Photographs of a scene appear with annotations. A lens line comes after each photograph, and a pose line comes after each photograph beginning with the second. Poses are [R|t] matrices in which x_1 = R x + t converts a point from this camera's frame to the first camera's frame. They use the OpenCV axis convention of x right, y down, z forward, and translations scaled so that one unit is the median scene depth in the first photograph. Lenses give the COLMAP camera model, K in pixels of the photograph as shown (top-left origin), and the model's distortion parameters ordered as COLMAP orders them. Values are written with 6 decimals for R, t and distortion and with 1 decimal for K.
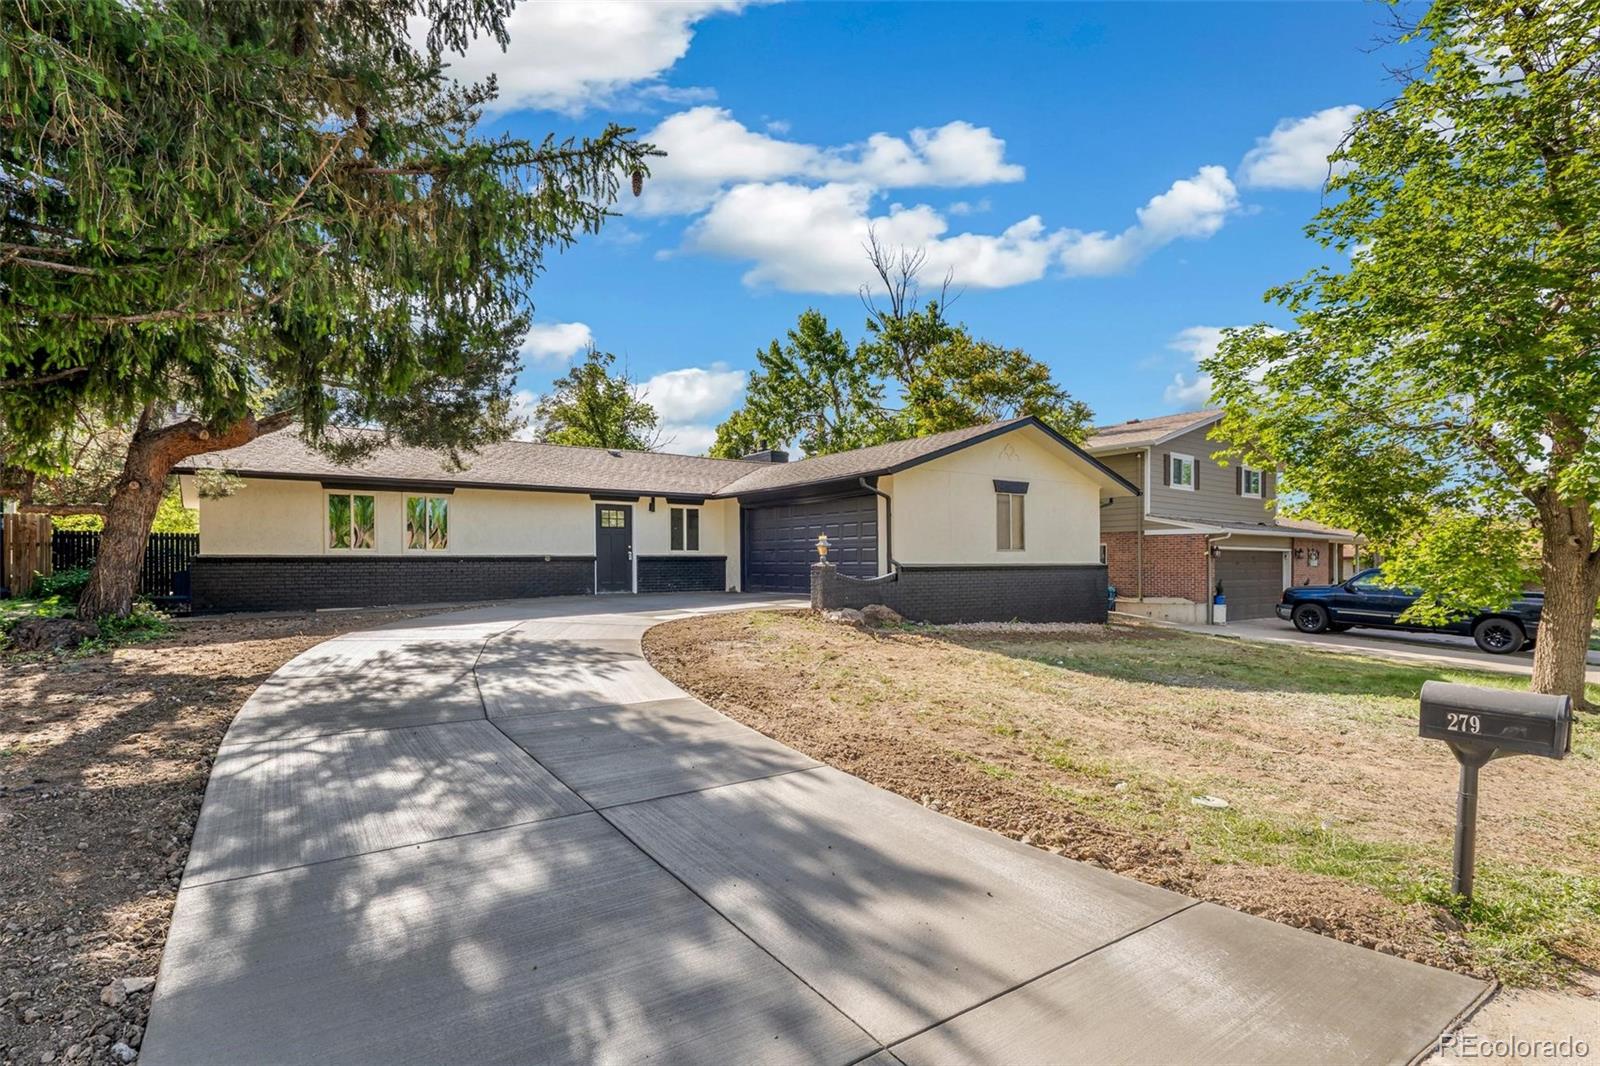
lens RADIAL K [[729.4, 0, 789.0], [0, 729.4, 538.8], [0, 0, 1]] dist [-0.005519, 0.001115]
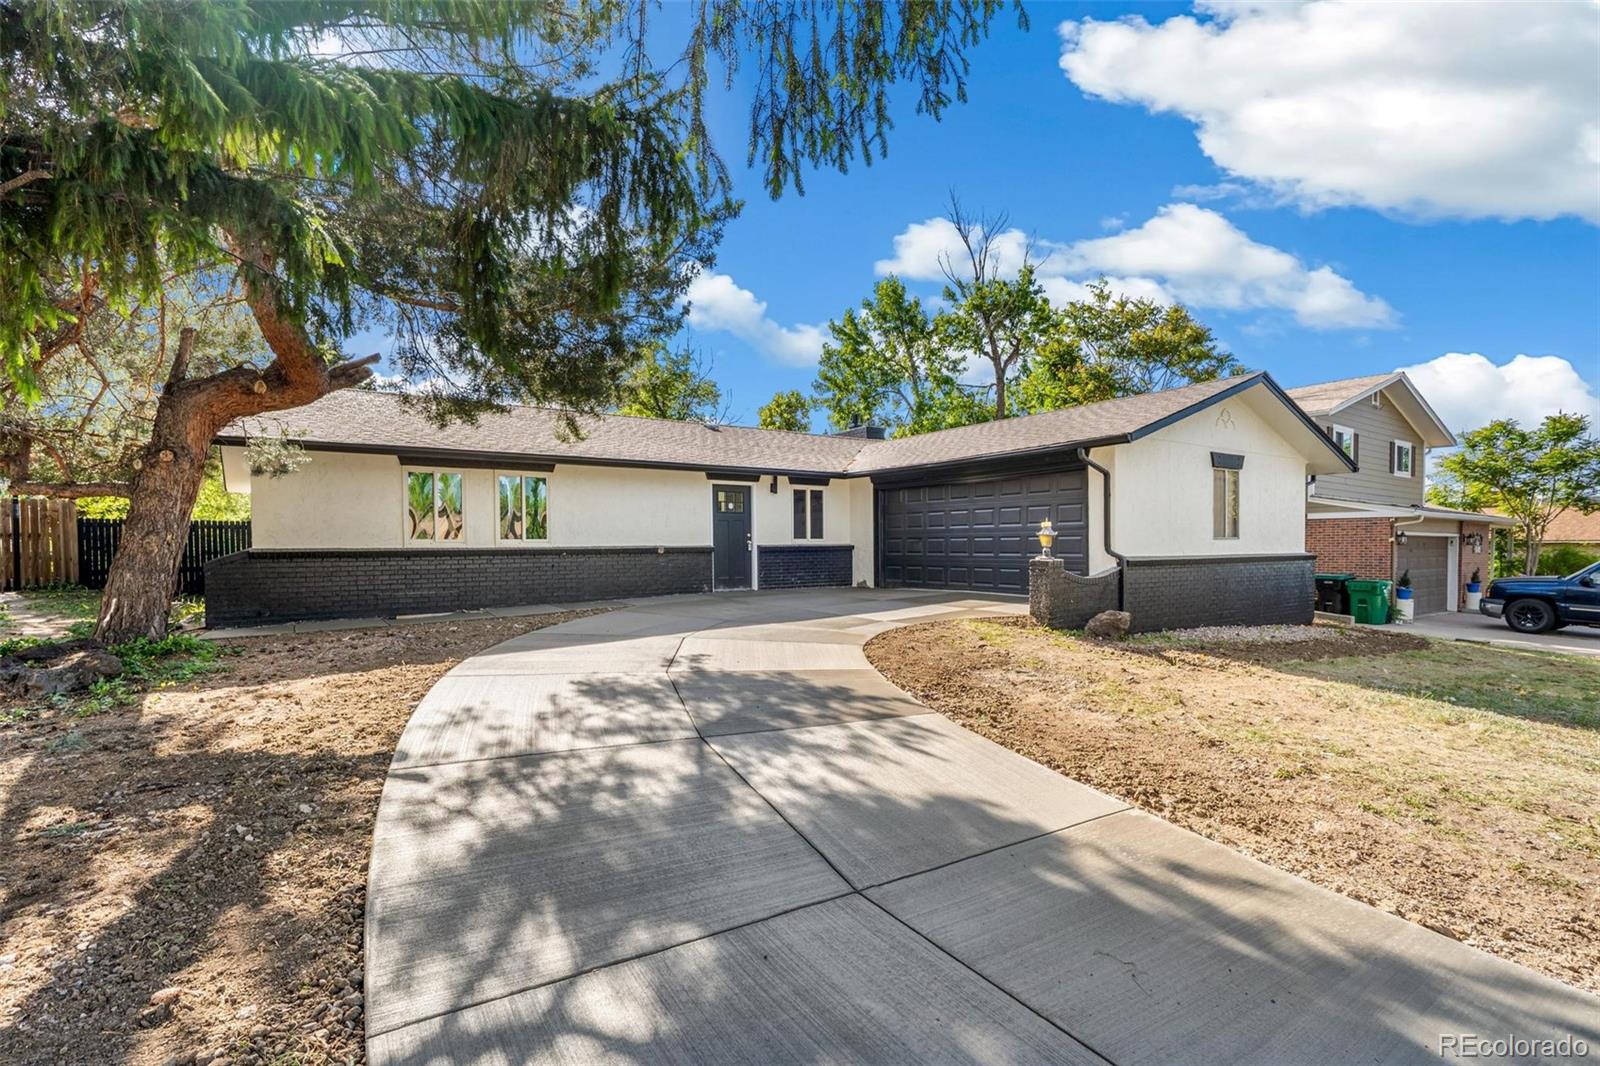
lens RADIAL K [[729.4, 0, 809.3], [0, 729.4, 537.9], [0, 0, 1]] dist [-0.005519, 0.001115]
pose [[0.999922, -0.003338, -0.012002, -0.141338], [0.003571, 0.999805, 0.019441, -0.001947], [0.011935, -0.019483, 0.999739, 0.157801]]
